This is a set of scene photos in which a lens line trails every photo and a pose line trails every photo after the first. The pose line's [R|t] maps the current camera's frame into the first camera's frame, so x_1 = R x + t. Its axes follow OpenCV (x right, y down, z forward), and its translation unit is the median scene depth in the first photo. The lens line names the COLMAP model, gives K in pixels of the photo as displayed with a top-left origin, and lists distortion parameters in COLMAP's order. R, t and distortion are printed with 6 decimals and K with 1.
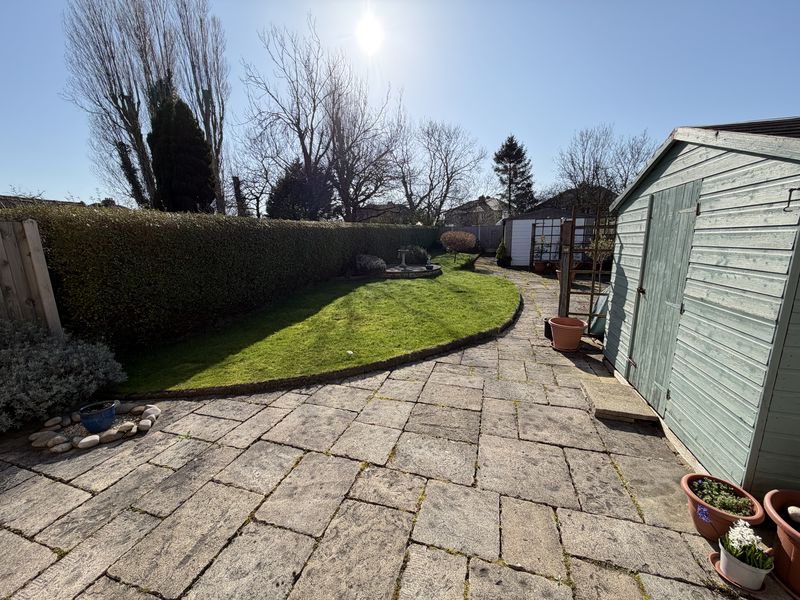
lens RADIAL K [[318.5, 0, 395.2], [0, 318.5, 299.2], [0, 0, 1]] dist [0.003153, -0.000751]
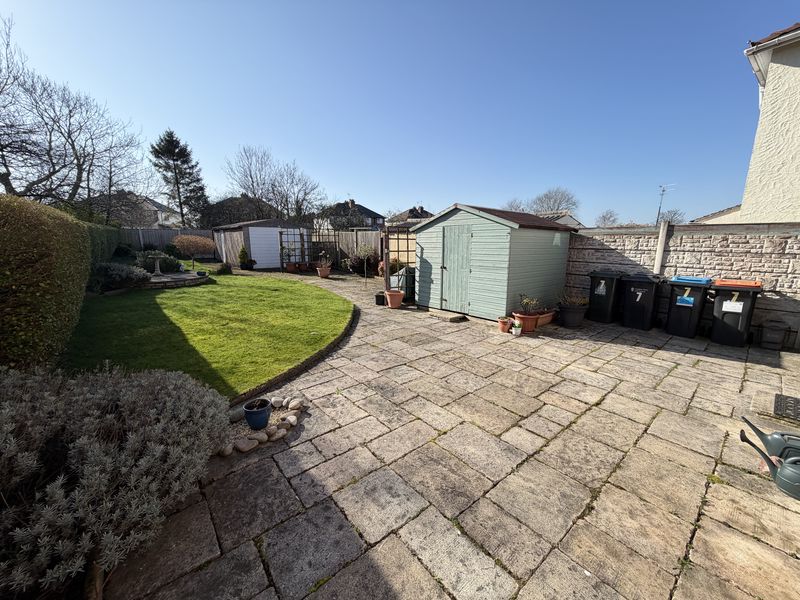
lens RADIAL K [[318.5, 0, 396.5], [0, 318.5, 301.9], [0, 0, 1]] dist [0.003153, -0.000751]
pose [[0.539550, -0.140487, 0.830150, -1.118678], [0.147753, 0.986479, 0.070911, 0.003567], [-0.828888, 0.084397, 0.553012, 0.023215]]
